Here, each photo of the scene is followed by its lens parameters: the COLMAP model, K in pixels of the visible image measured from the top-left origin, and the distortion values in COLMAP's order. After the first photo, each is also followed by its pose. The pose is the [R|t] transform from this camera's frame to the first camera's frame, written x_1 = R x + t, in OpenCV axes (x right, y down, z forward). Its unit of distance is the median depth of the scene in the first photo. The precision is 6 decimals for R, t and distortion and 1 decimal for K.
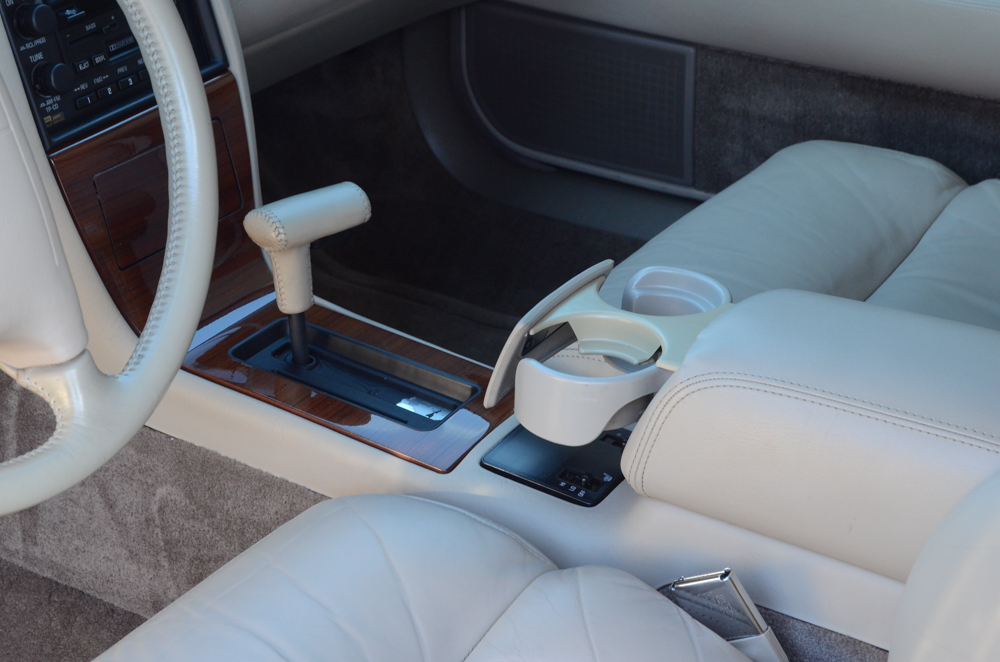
lens RADIAL K [[2105.8, 0, 496.6], [0, 2105.8, 334.5], [0, 0, 1]] dist [0.130780, 0.000000]
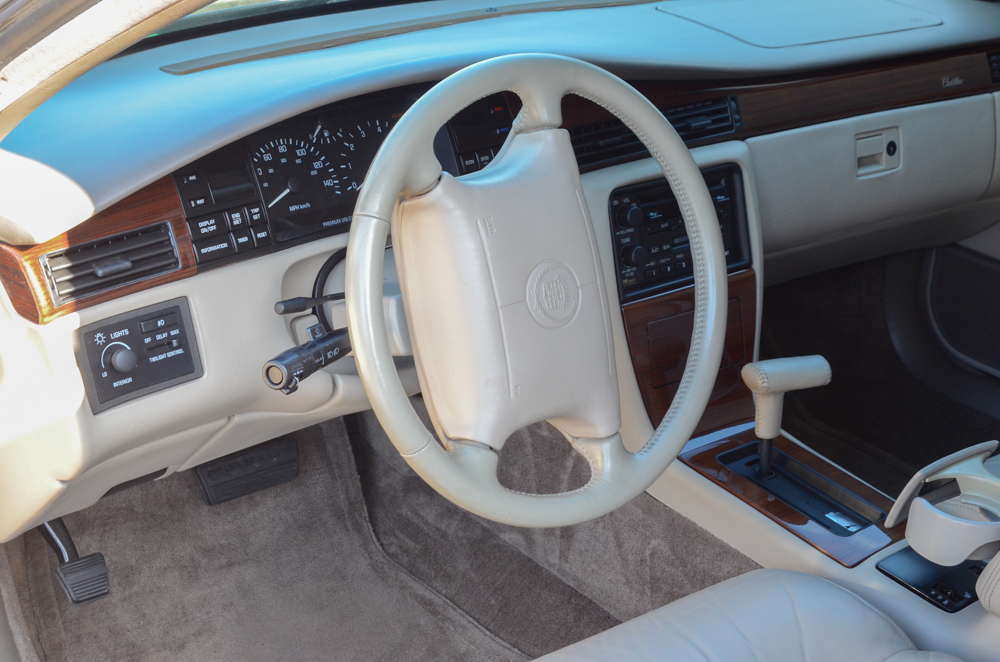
lens RADIAL K [[1585.2, 0, 496.7], [0, 1585.2, 334.5], [0, 0, 1]] dist [0.028839, 0.000000]
pose [[0.944139, 0.162785, -0.286535, 0.030131], [-0.184797, 0.981435, -0.051340, 0.009890], [0.272858, 0.101423, 0.956693, -0.095577]]
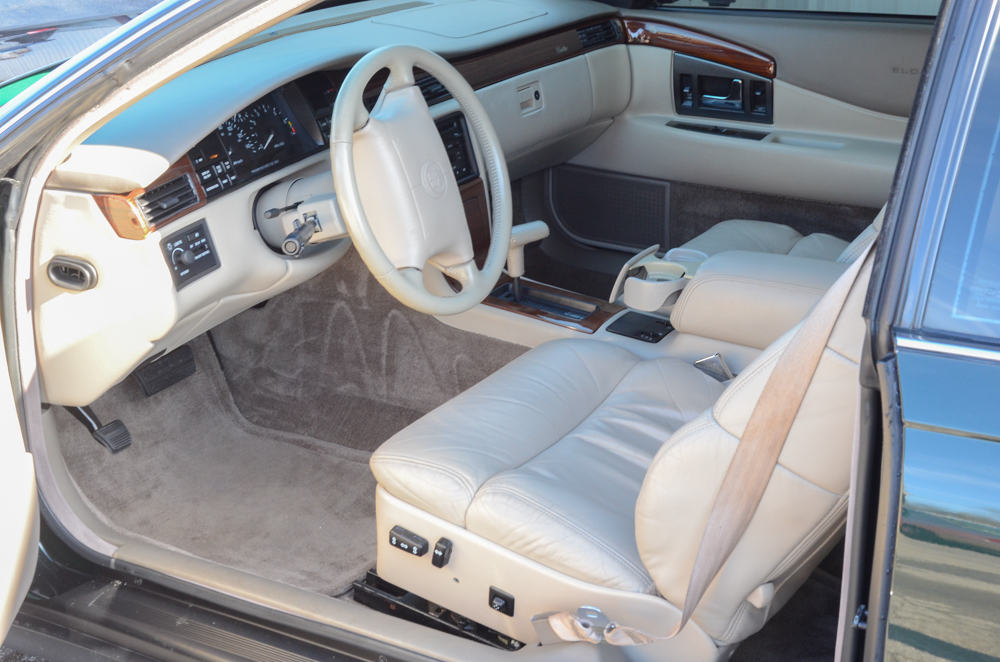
lens RADIAL K [[1585.2, 0, 502.0], [0, 1585.2, 328.6], [0, 0, 1]] dist [0.028839, 0.000000]
pose [[0.999277, -0.014802, 0.035030, -0.175910], [0.018415, 0.994282, -0.105188, 0.230702], [-0.033272, 0.105757, 0.993835, -0.718934]]
